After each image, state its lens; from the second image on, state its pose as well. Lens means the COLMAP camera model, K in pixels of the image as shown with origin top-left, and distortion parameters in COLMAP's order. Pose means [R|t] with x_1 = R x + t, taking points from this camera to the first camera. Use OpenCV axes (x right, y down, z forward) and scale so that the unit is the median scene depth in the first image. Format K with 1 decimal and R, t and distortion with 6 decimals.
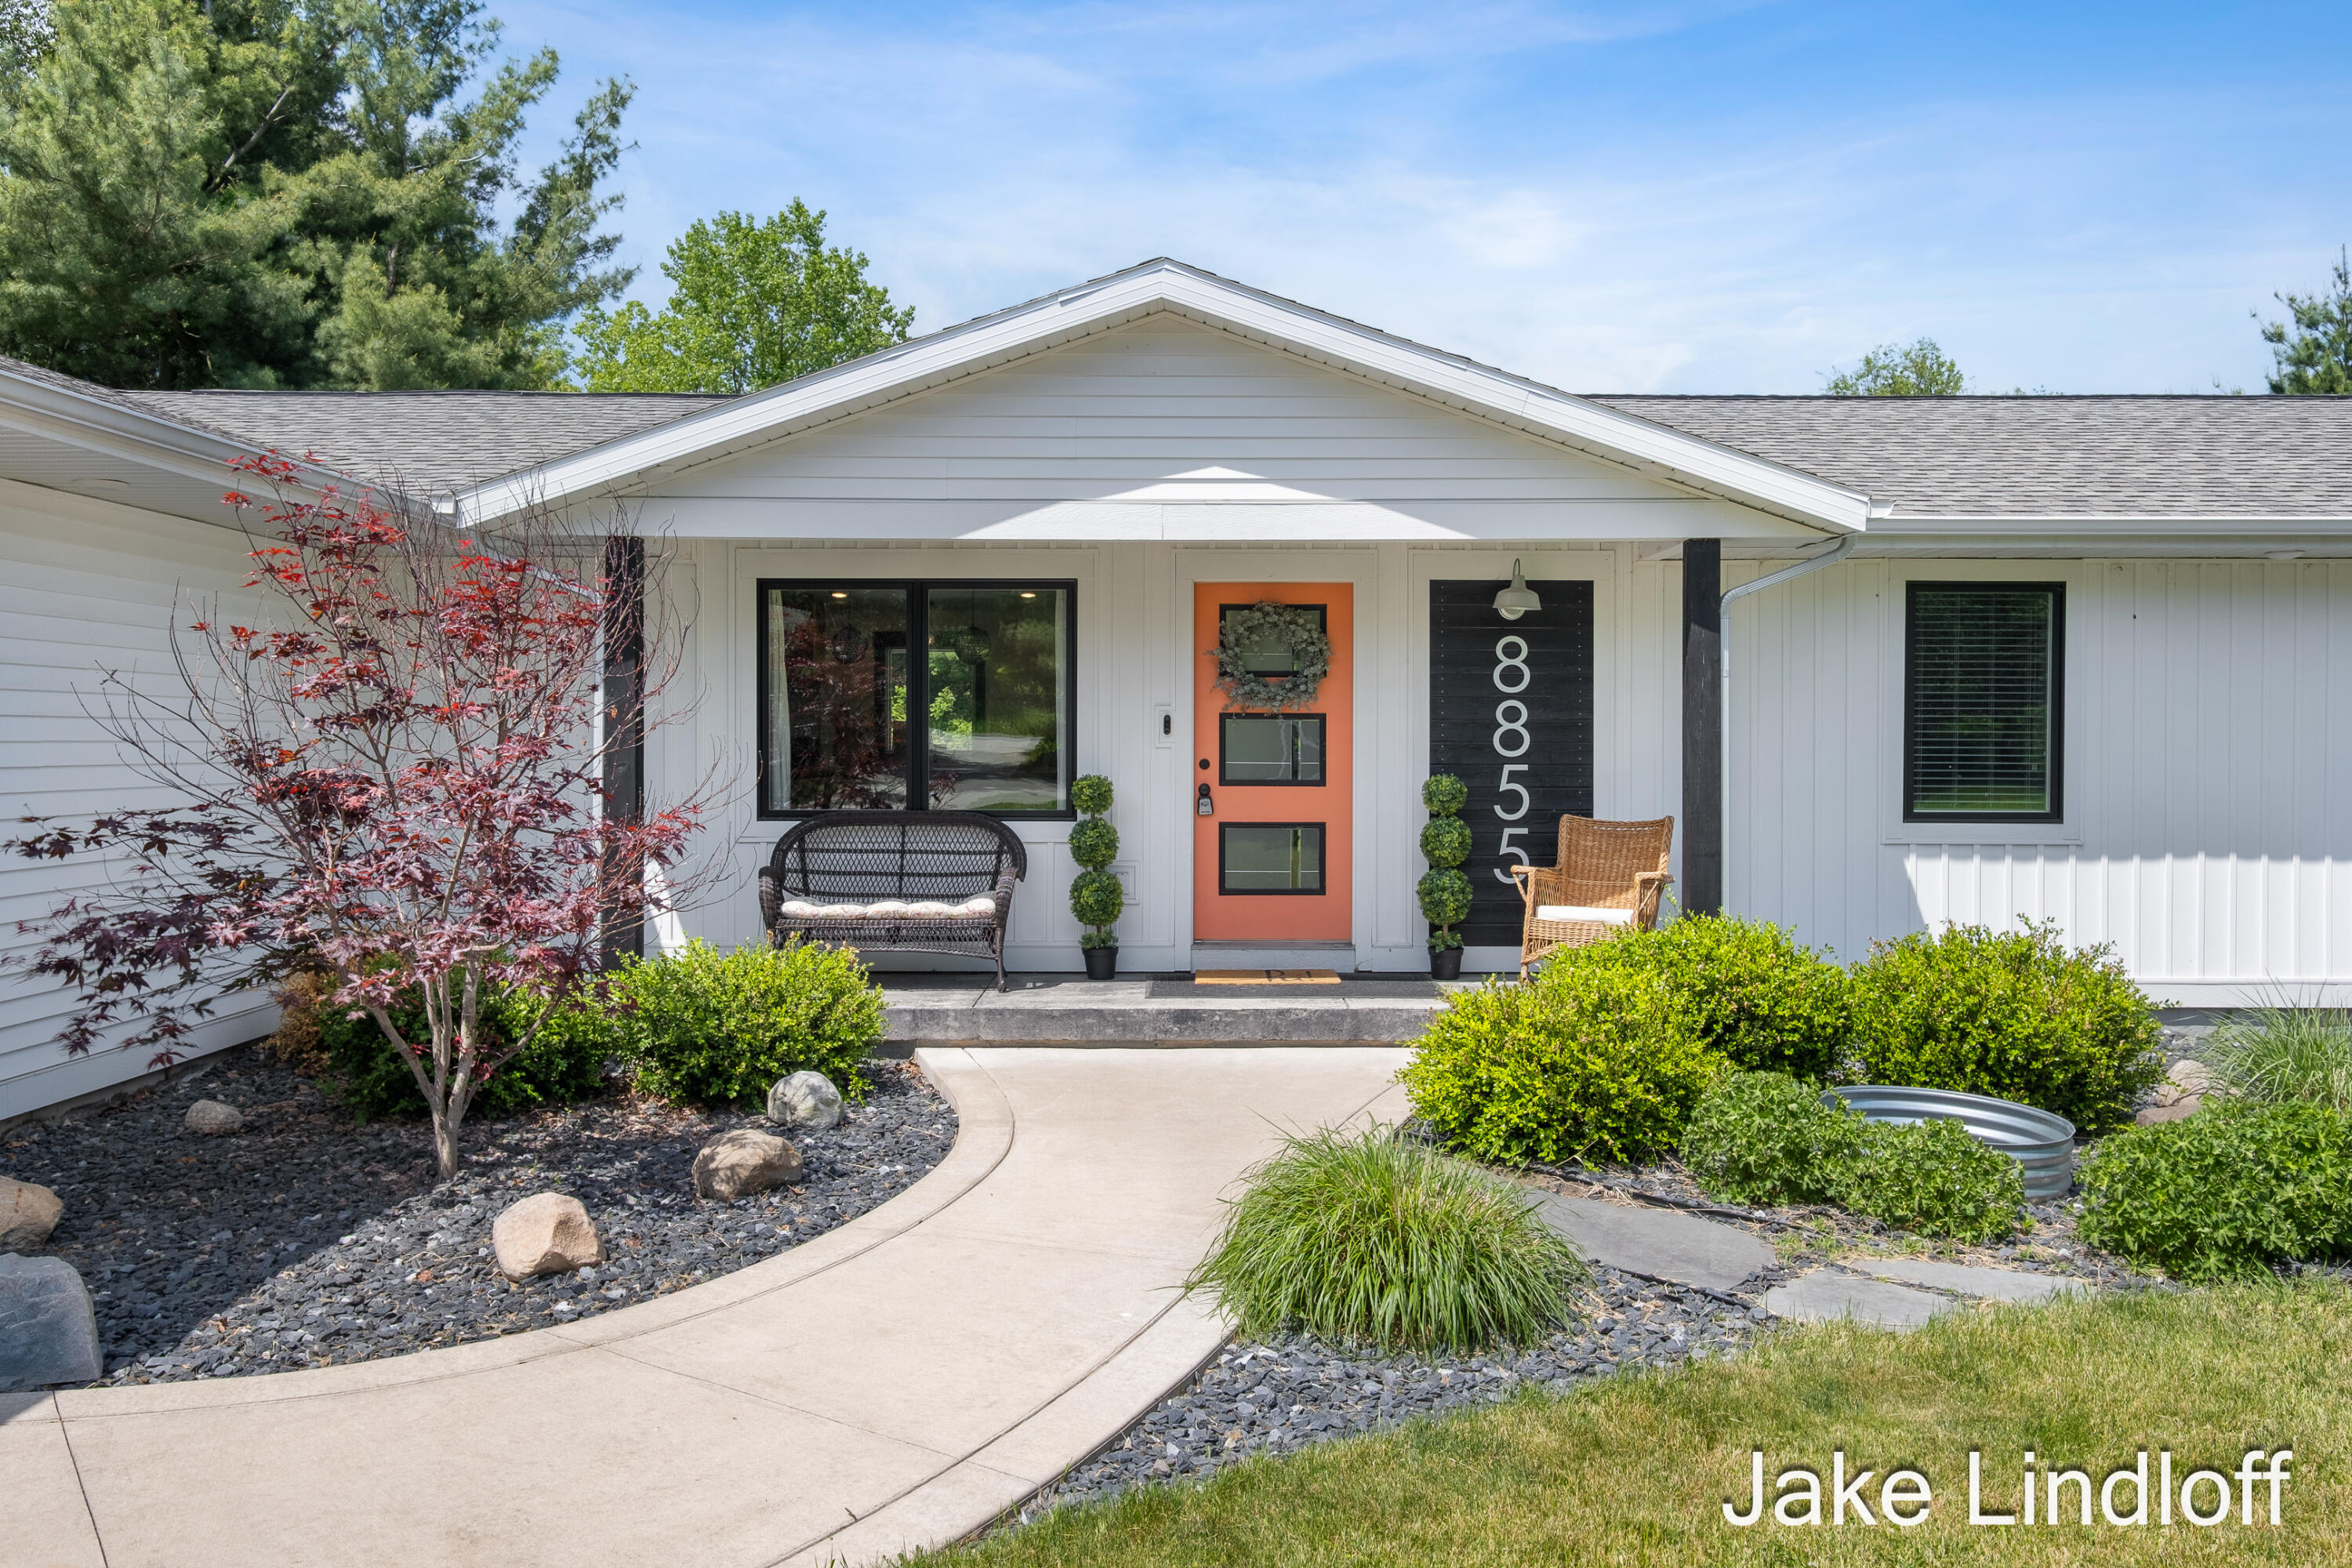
lens RADIAL K [[2036.8, 0, 1176.9], [0, 2036.8, 770.7], [0, 0, 1]] dist [0.000009, 0.003059]
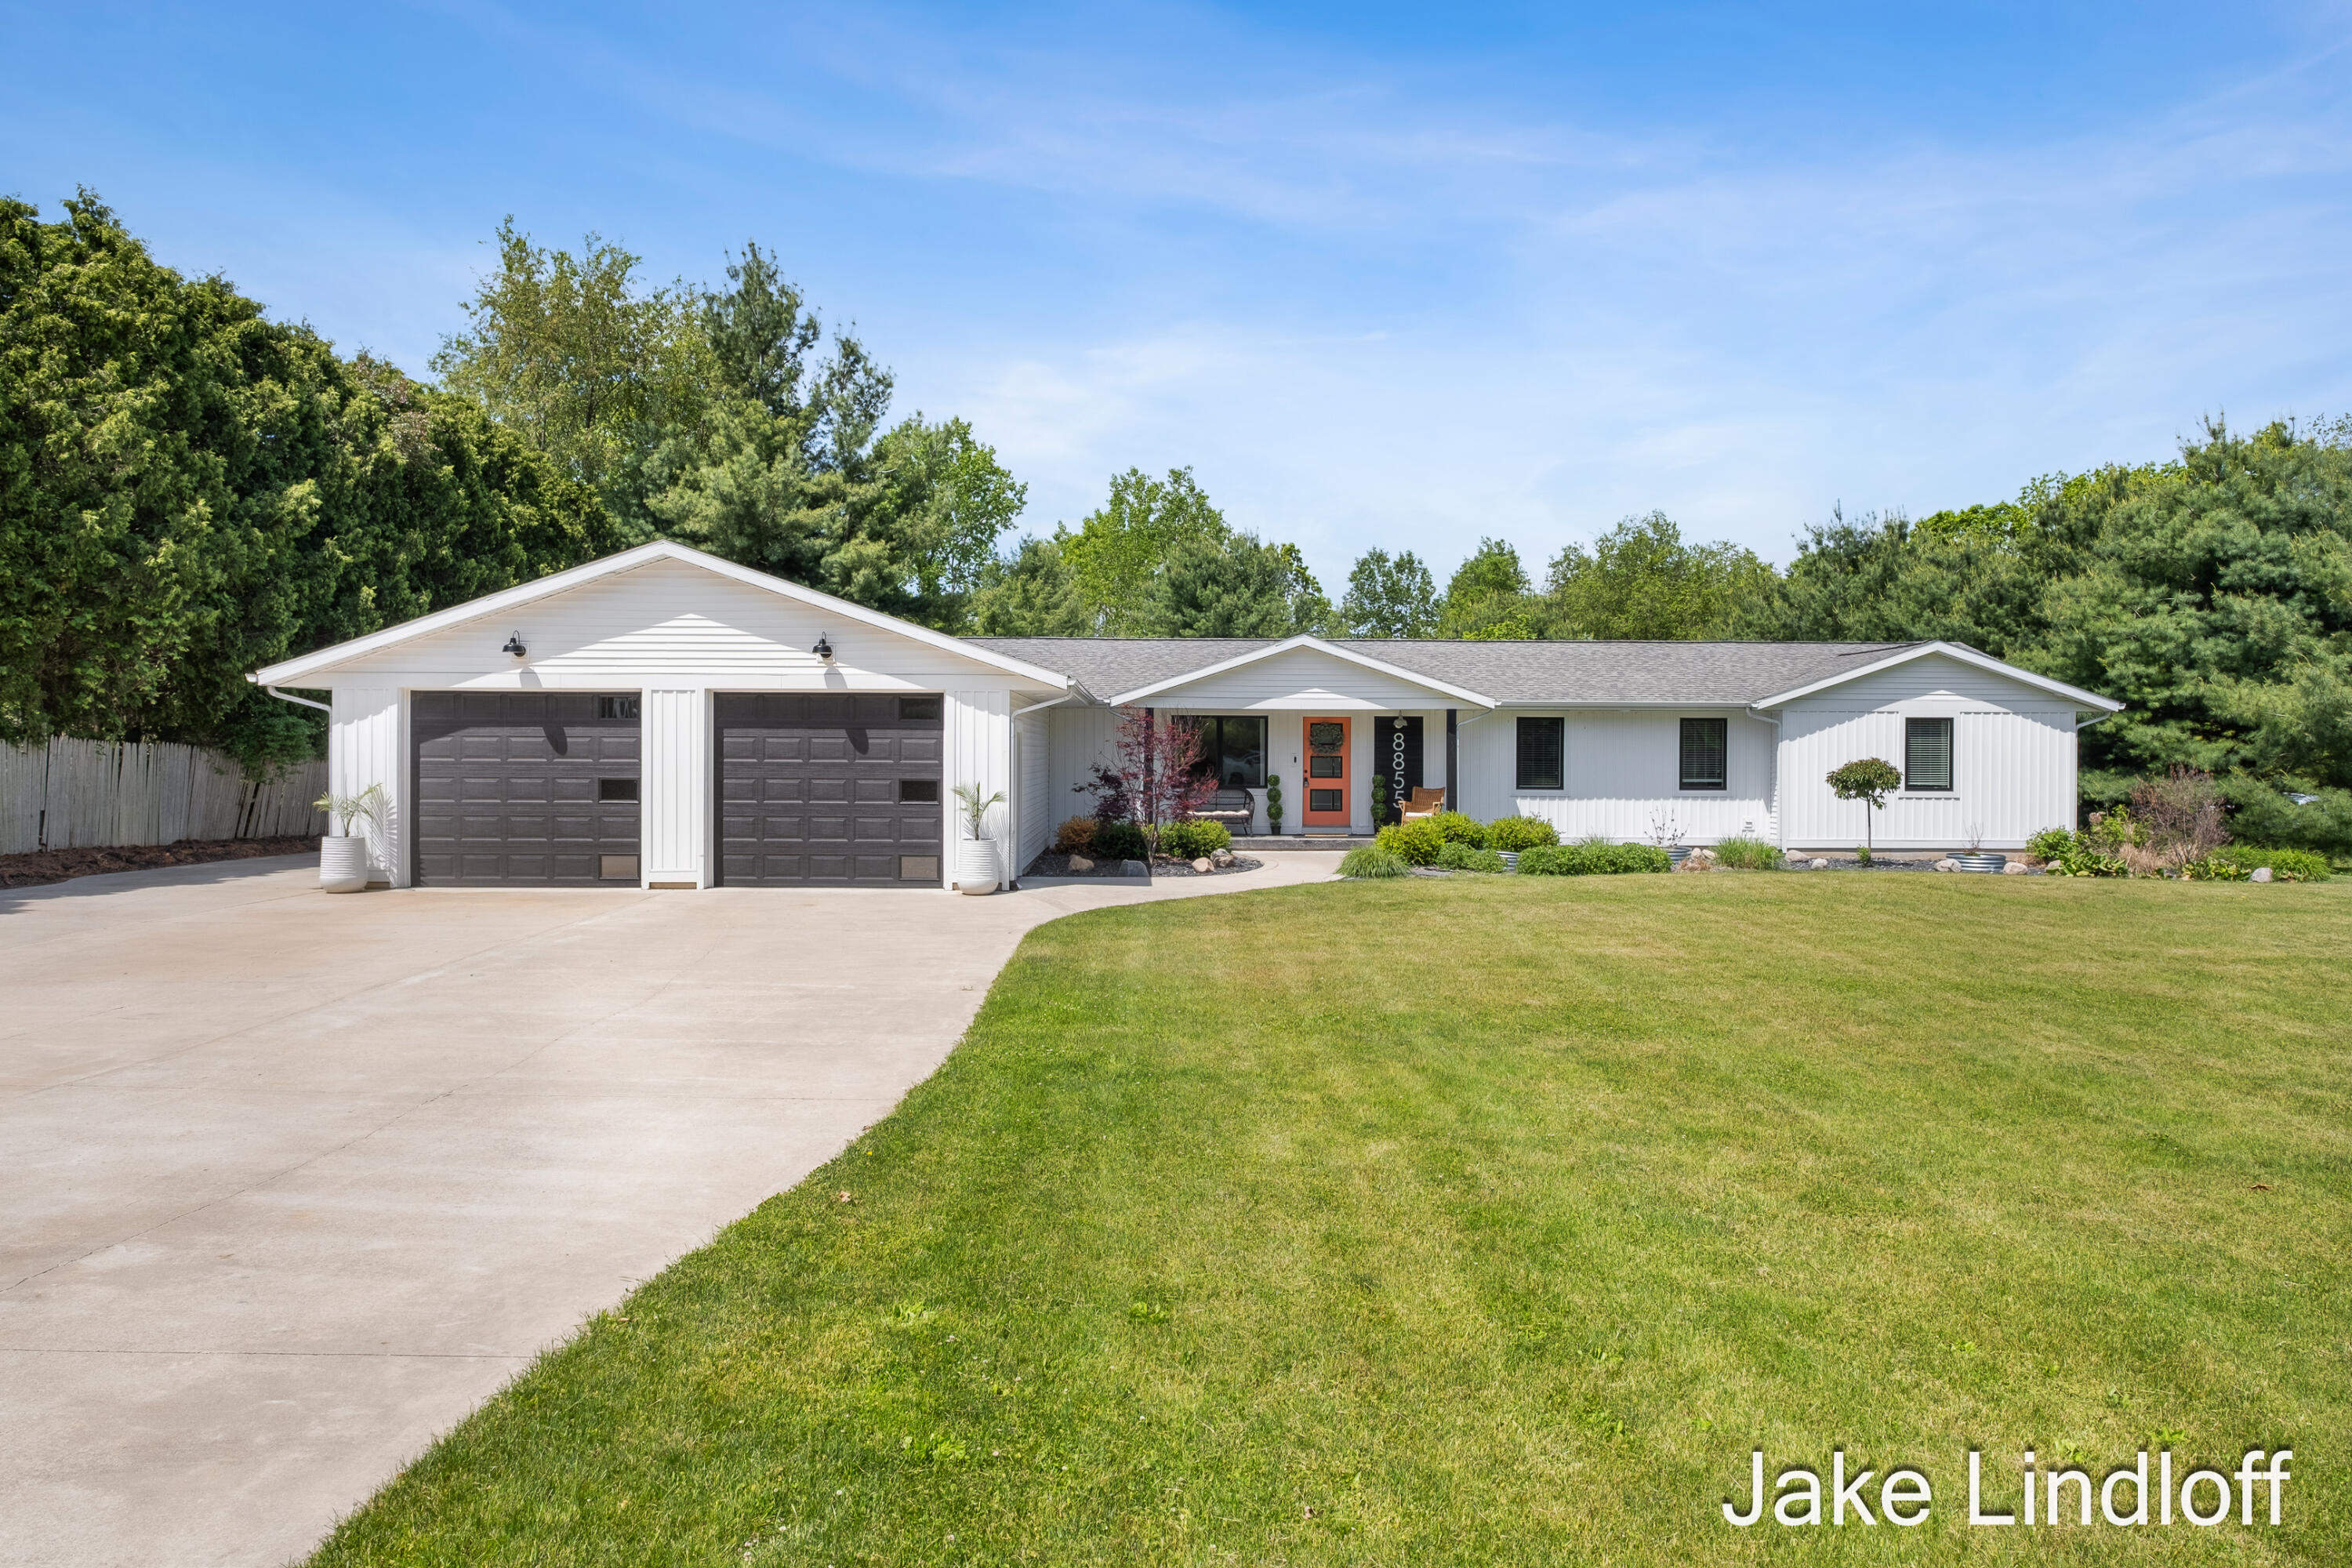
lens RADIAL K [[1367.8, 0, 1177.1], [0, 1367.8, 785.8], [0, 0, 1]] dist [0.025909, 0.000167]
pose [[0.999999, 0.000692, -0.000728, -0.198130], [-0.000686, 0.999959, 0.008993, 0.000318], [0.000734, -0.008992, 0.999959, -1.253425]]
